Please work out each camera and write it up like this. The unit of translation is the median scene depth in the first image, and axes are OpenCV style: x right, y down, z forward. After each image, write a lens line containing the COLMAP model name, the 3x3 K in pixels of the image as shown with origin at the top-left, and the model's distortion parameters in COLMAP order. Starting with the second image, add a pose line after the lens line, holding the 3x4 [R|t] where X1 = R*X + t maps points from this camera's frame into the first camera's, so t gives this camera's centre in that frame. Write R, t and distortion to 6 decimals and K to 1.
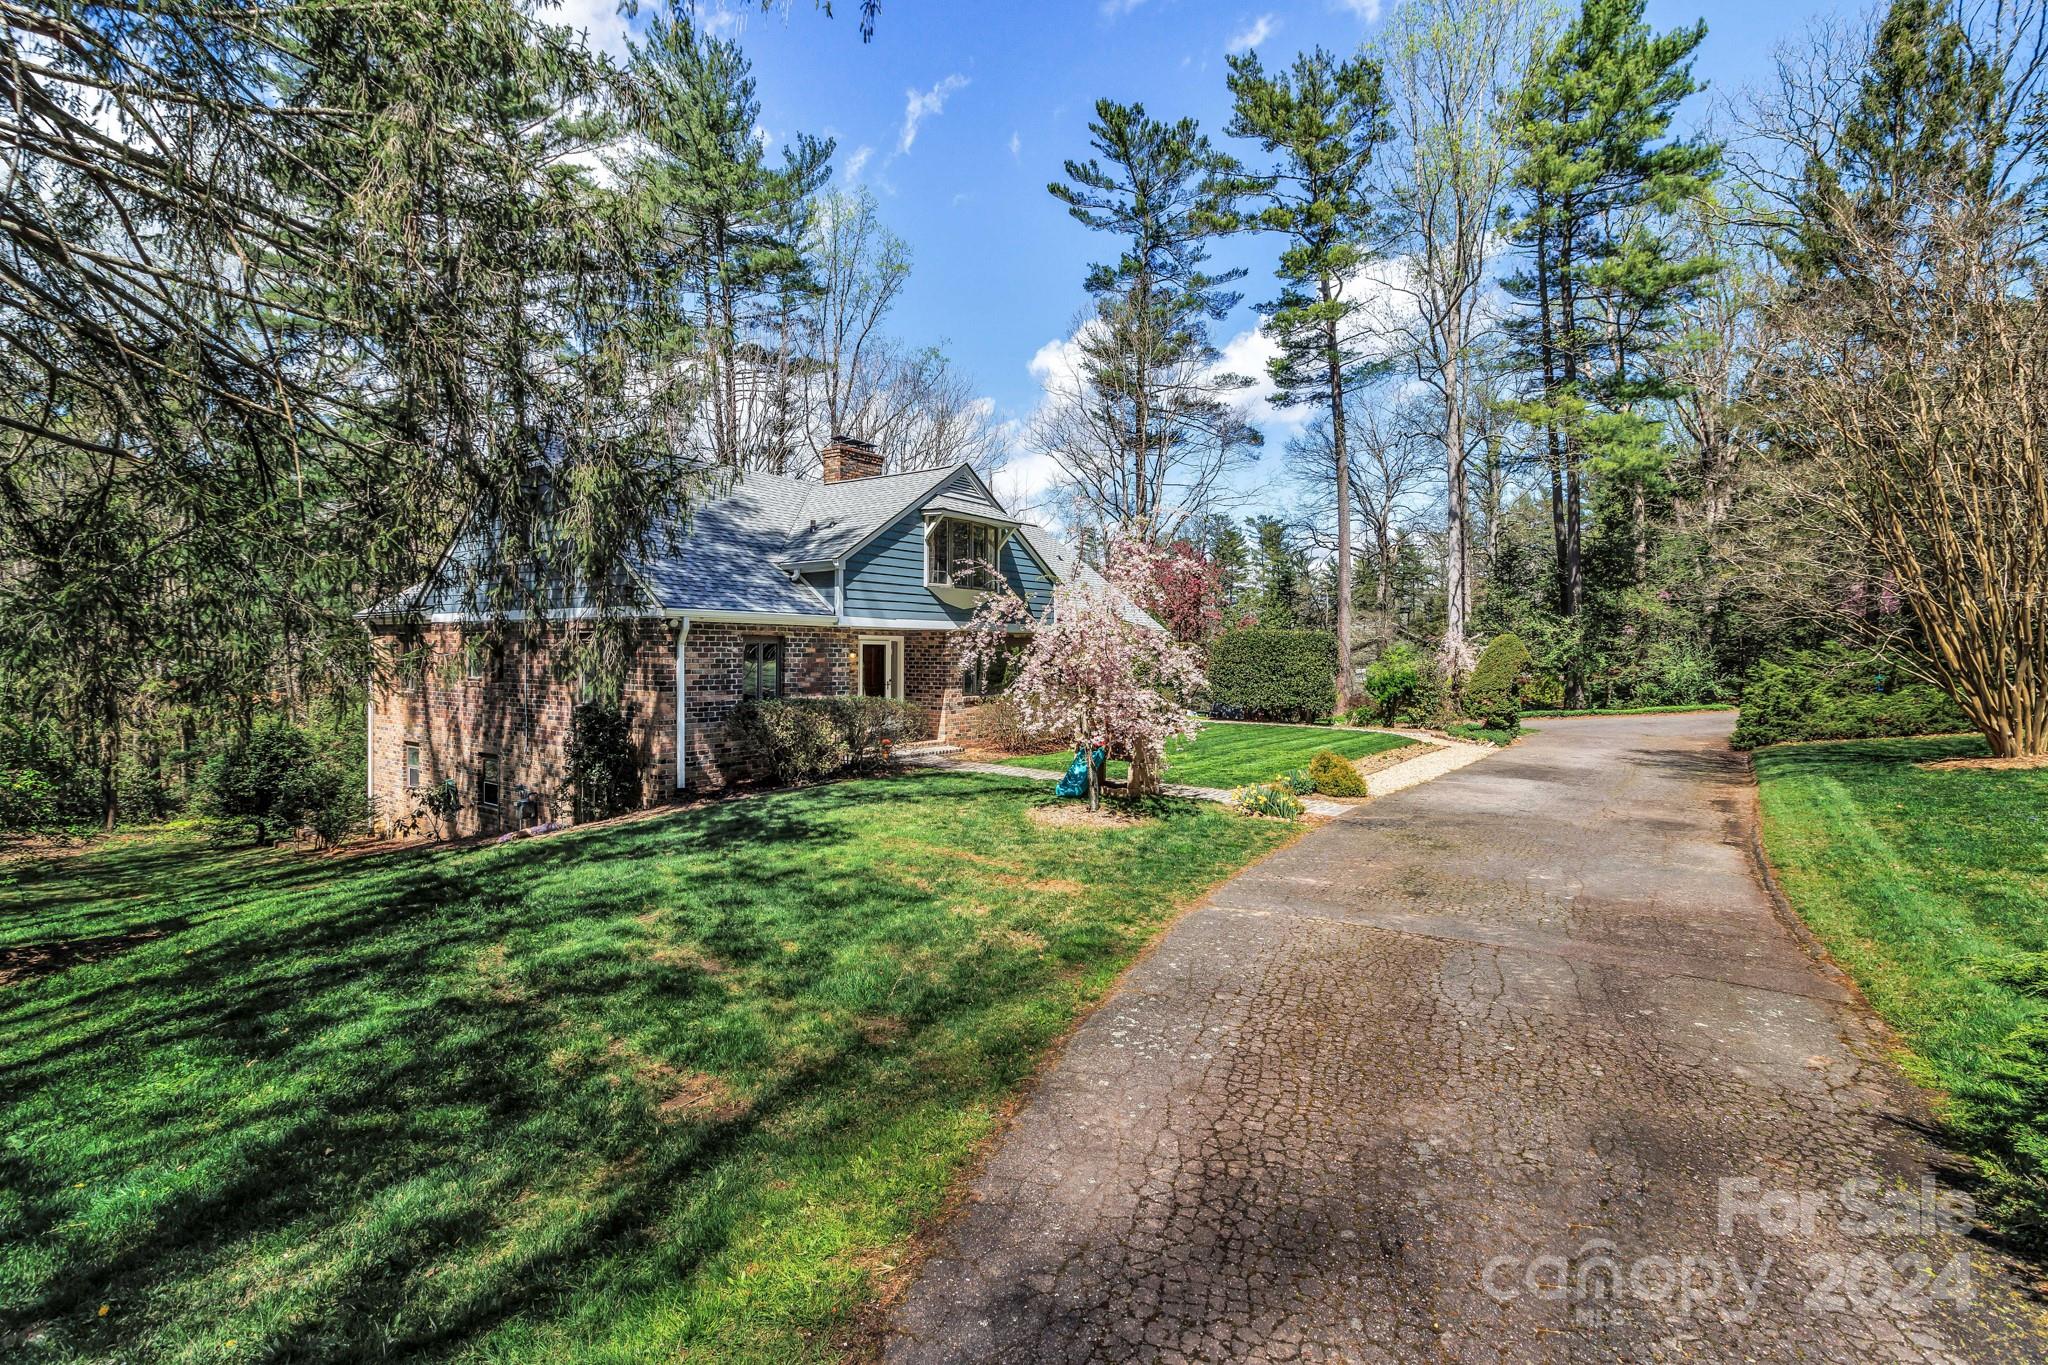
lens RADIAL K [[1071.3, 0, 1024.0], [0, 1071.3, 682.5], [0, 0, 1]] dist [0.097807, -0.000020]
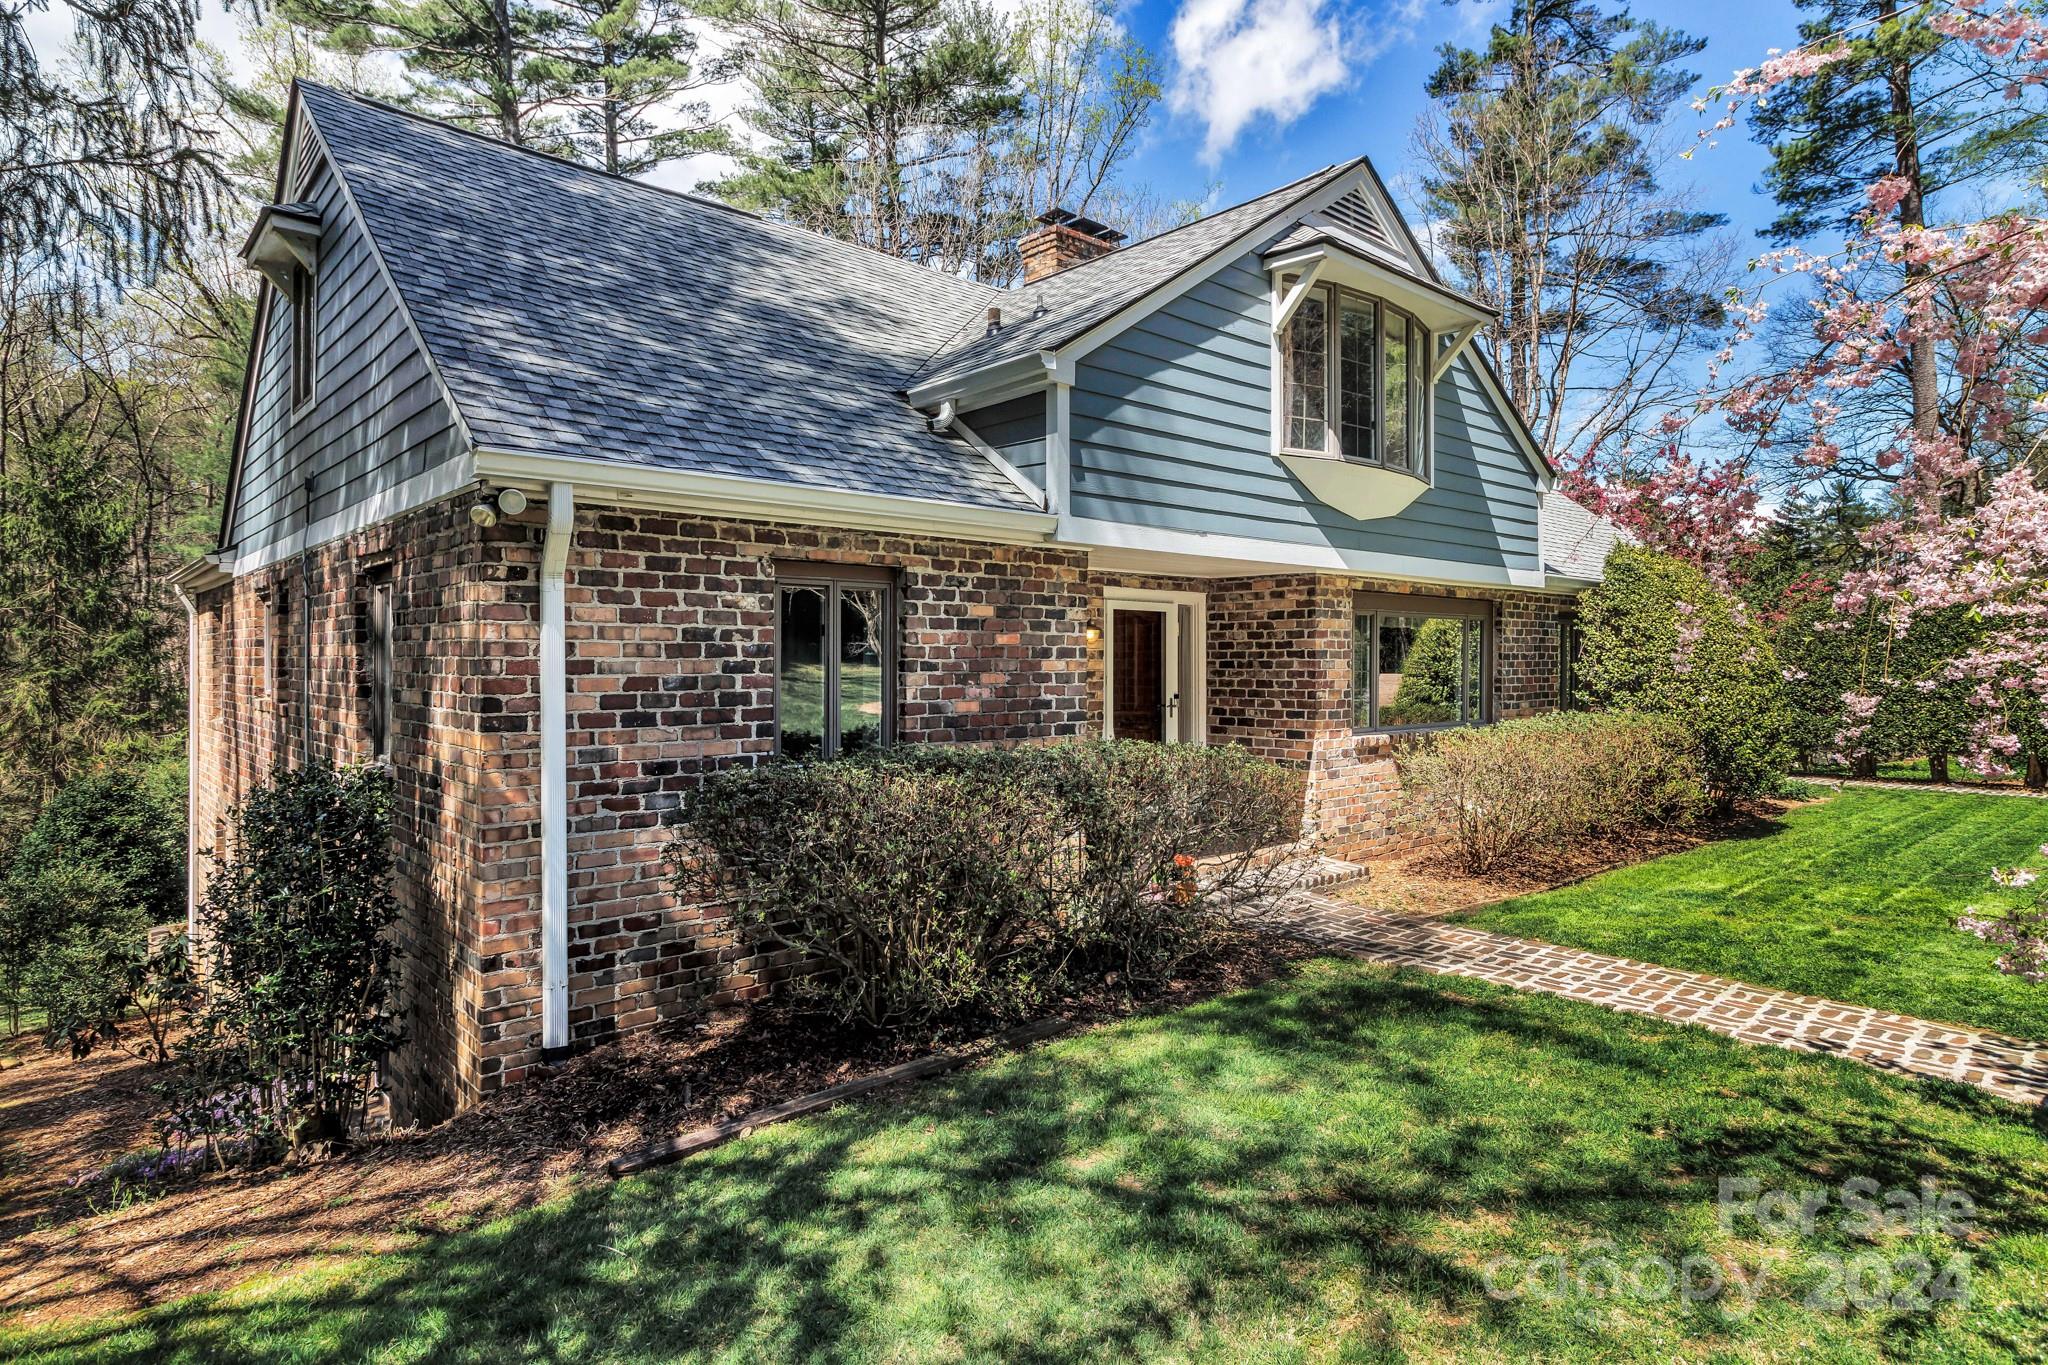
lens RADIAL K [[1487.9, 0, 1024.0], [0, 1487.9, 682.5], [0, 0, 1]] dist [0.001641, 0.000515]
pose [[0.981983, -0.006304, -0.188863, -0.078691], [0.003516, 0.999880, -0.015096, 0.000883], [0.188935, 0.014160, 0.981887, 0.447306]]
